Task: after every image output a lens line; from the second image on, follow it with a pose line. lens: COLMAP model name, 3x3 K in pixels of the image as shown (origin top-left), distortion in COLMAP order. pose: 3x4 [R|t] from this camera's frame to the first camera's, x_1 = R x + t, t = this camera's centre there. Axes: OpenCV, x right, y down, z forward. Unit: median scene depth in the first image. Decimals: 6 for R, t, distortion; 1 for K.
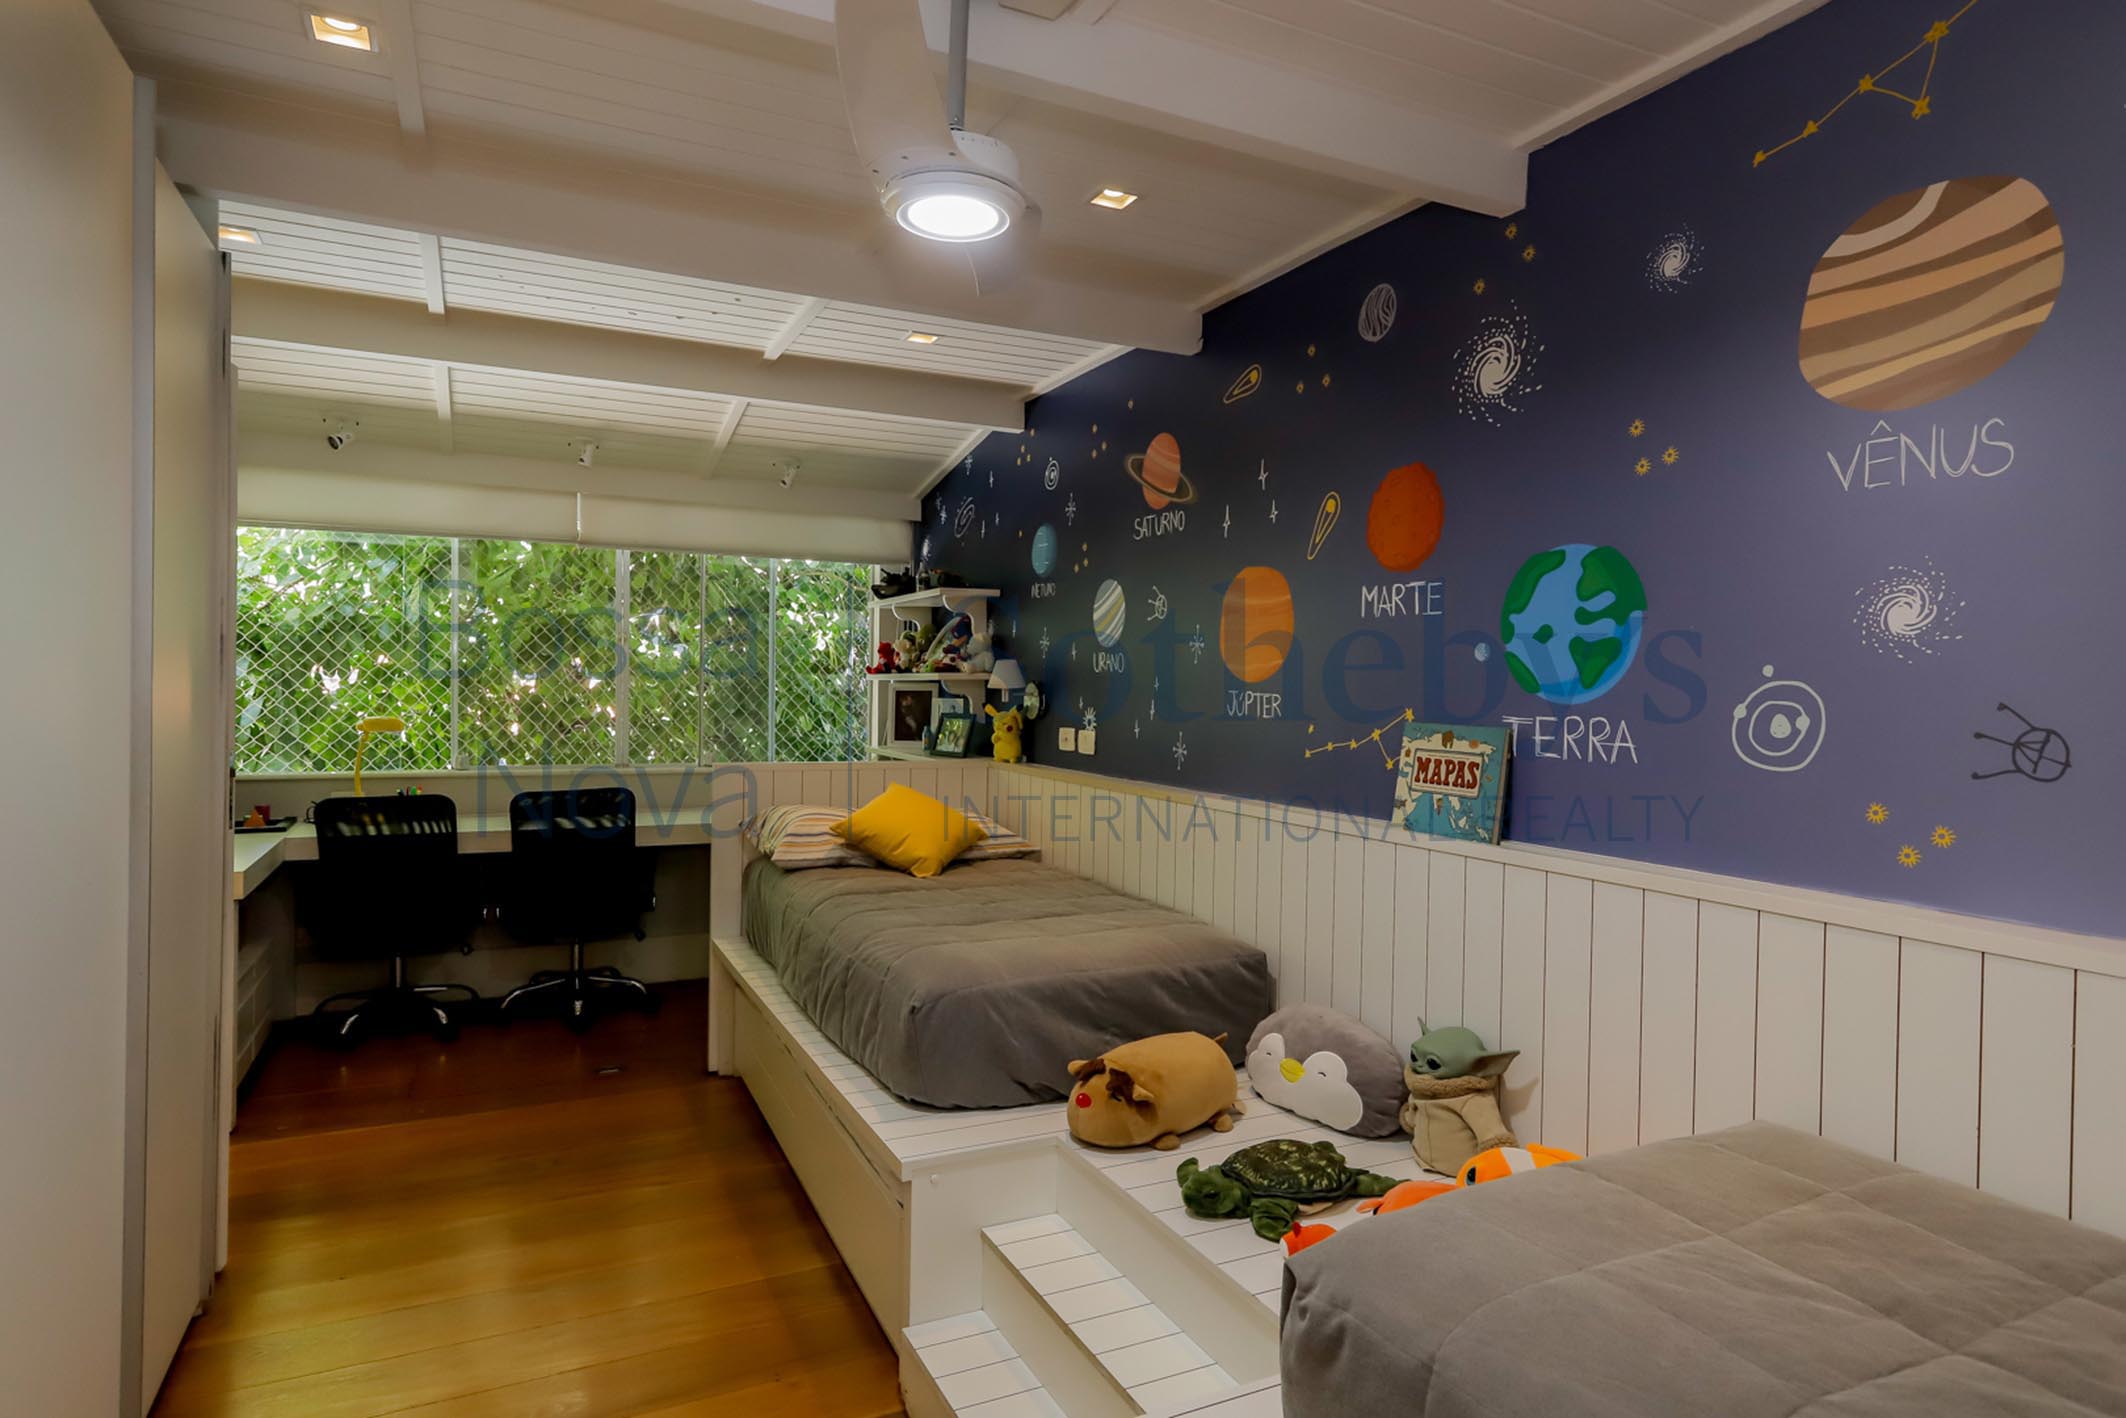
lens RADIAL K [[1154.4, 0, 1063.0], [0, 1154.4, 709.0], [0, 0, 1]] dist [0.001026, 0.001984]
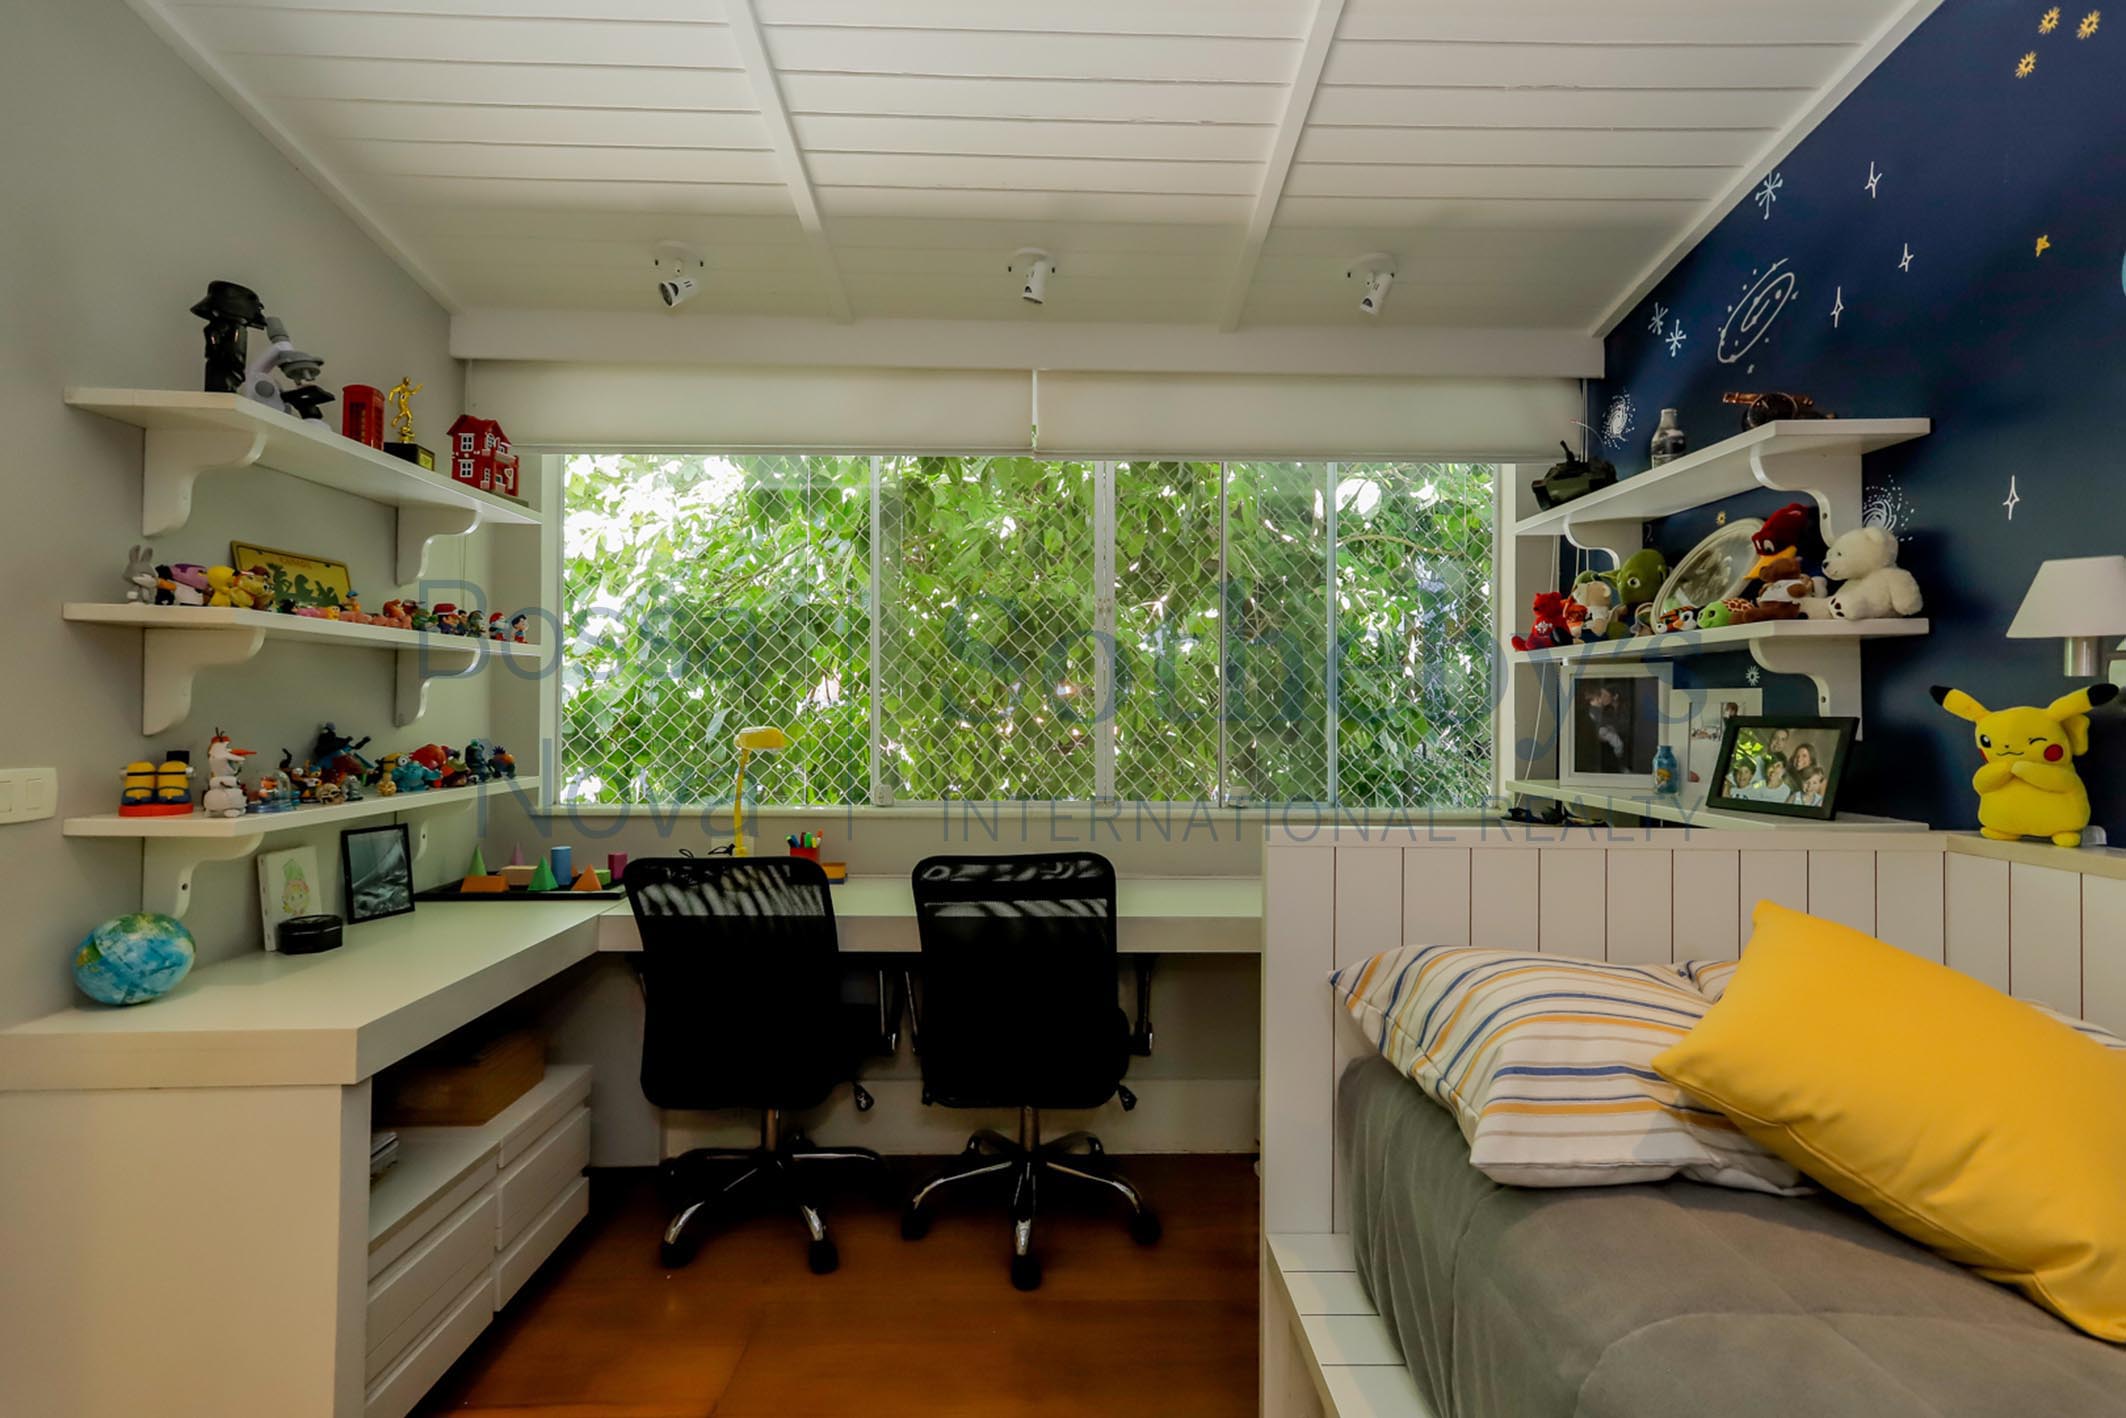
lens RADIAL K [[1012.2, 0, 1055.1], [0, 1012.2, 703.4], [0, 0, 1]] dist [0.013394, 0.001312]
pose [[0.899782, -0.014261, -0.436106, -0.177880], [0.002206, 0.999602, -0.028137, 0.009520], [0.436334, 0.024355, 0.899455, 0.534134]]
